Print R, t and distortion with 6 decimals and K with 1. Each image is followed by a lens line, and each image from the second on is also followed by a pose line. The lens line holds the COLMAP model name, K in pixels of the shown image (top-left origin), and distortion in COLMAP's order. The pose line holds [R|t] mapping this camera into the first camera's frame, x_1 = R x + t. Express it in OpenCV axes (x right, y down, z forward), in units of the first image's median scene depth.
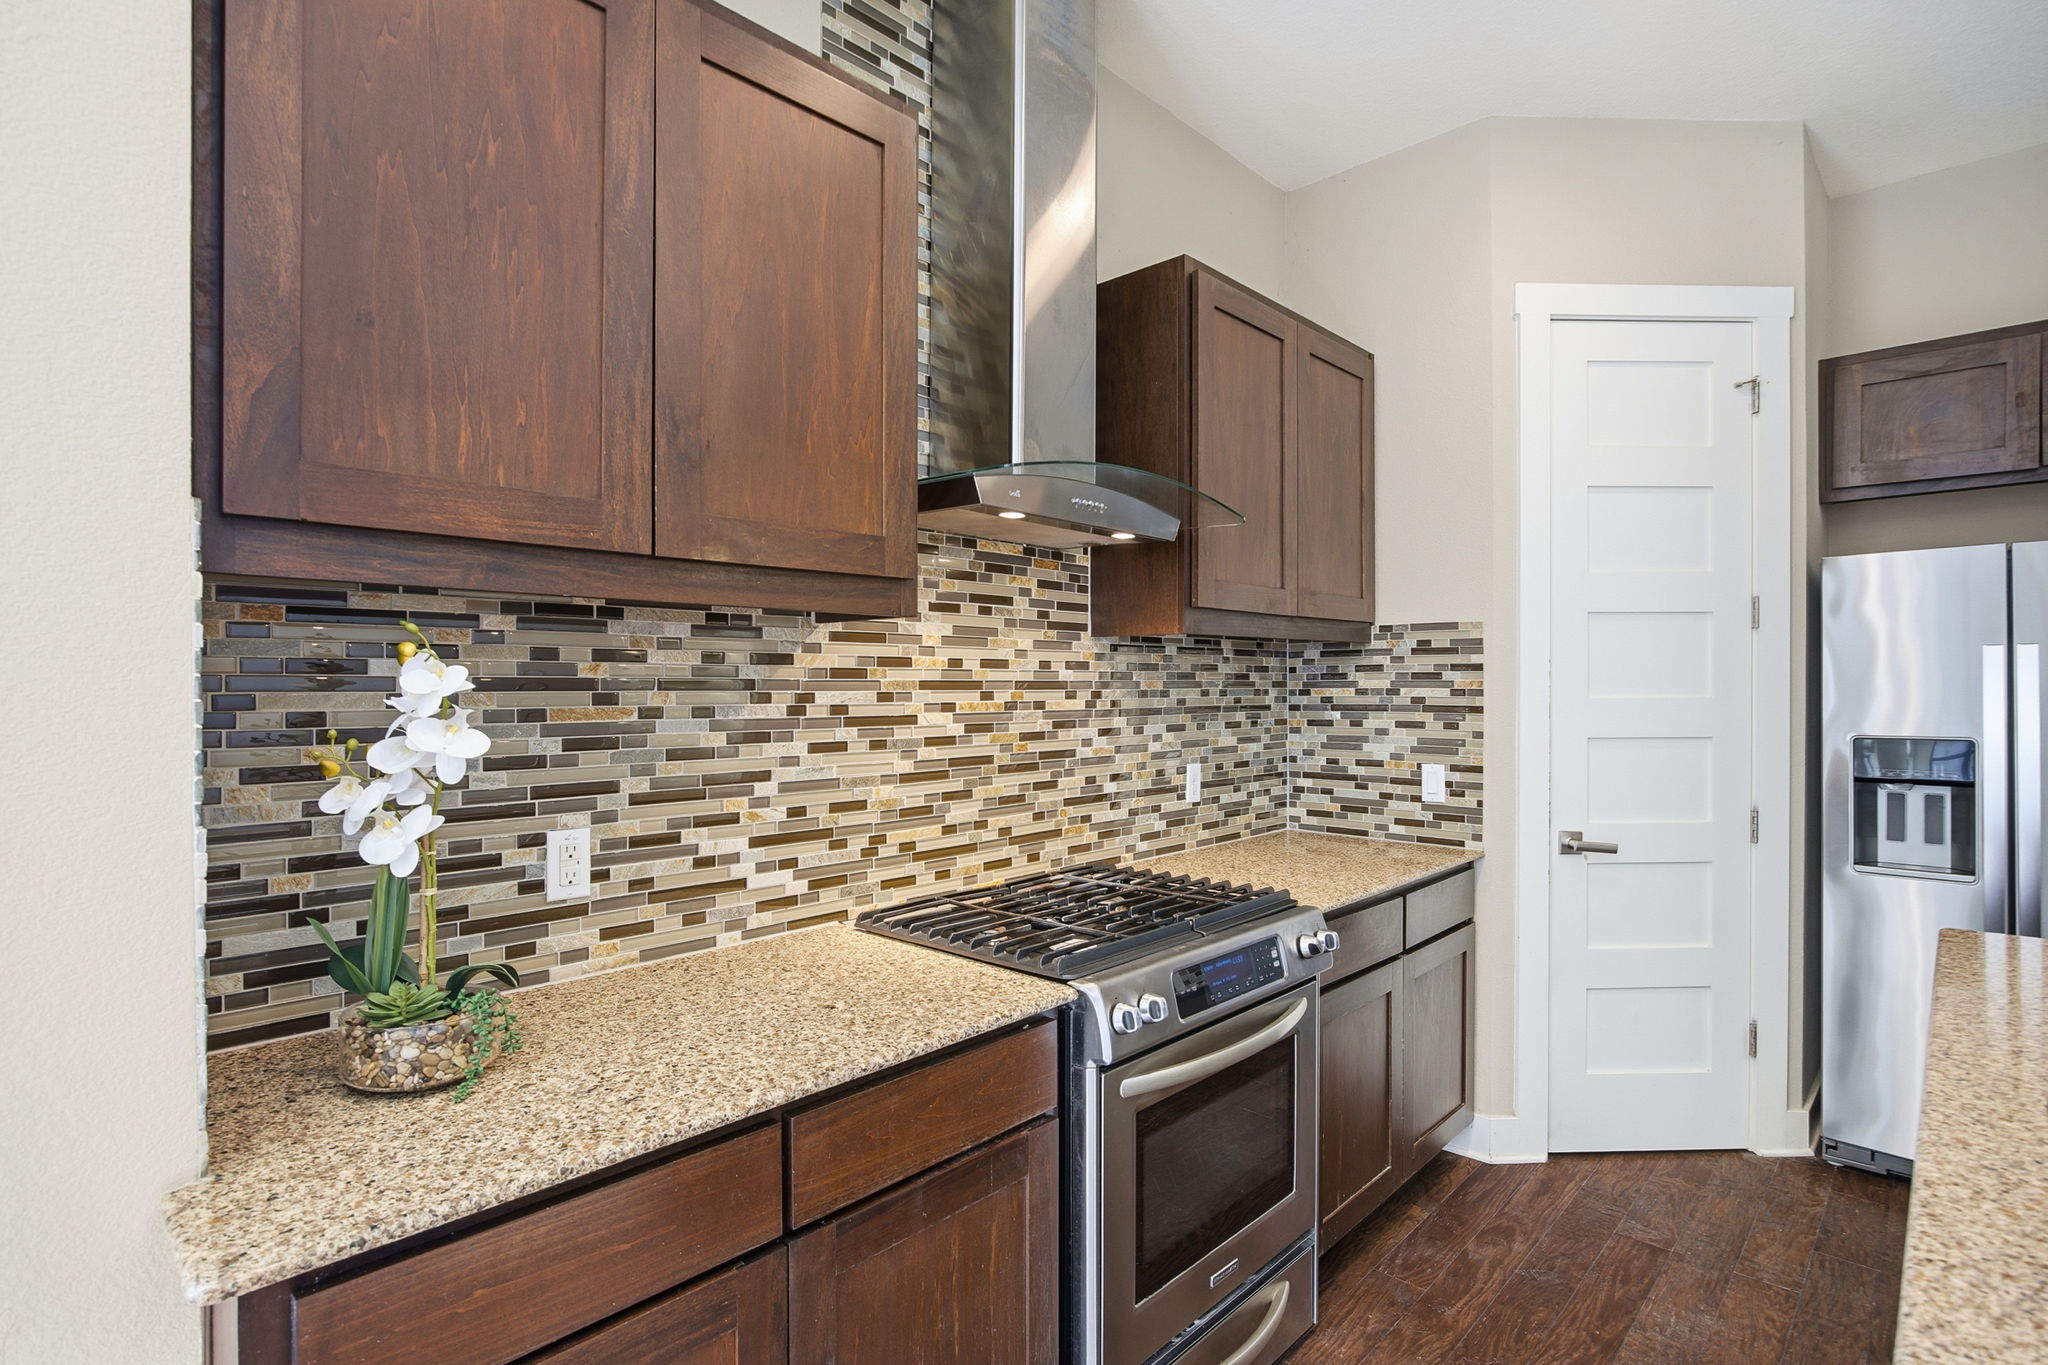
lens RADIAL K [[992.0, 0, 1017.5], [0, 992.0, 684.4], [0, 0, 1]] dist [-0.023354, 0.003172]
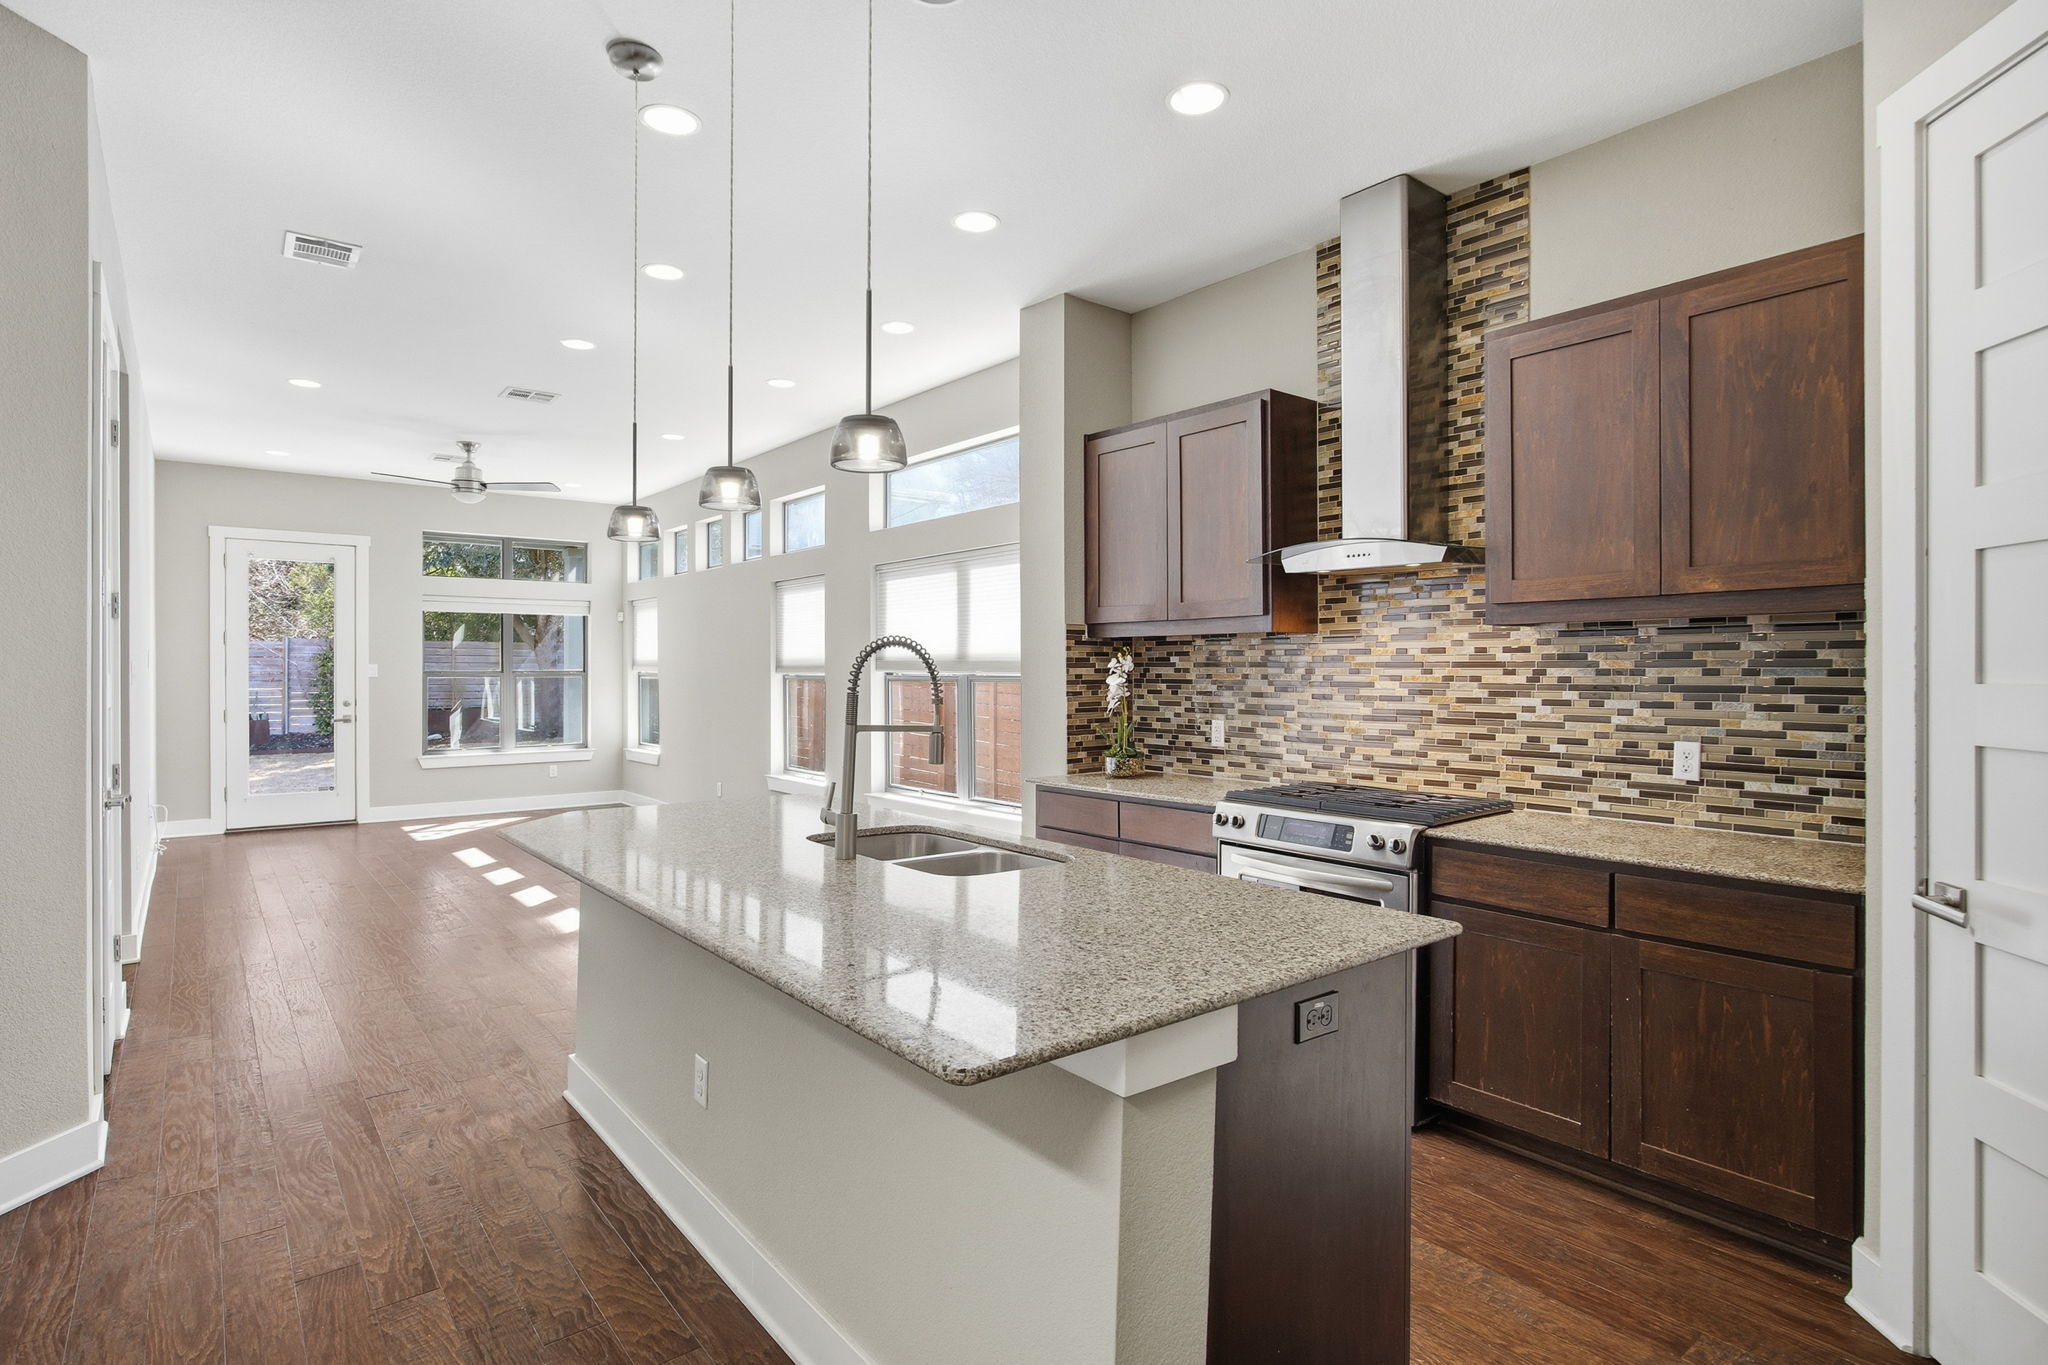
lens RADIAL K [[1034.5, 0, 1029.4], [0, 1034.5, 675.6], [0, 0, 1]] dist [-0.020173, 0.006245]
pose [[-0.116782, 0.010904, -0.993098, 1.506073], [0.003510, 0.999938, 0.010566, -0.001340], [0.993151, -0.002252, -0.116813, 0.533379]]
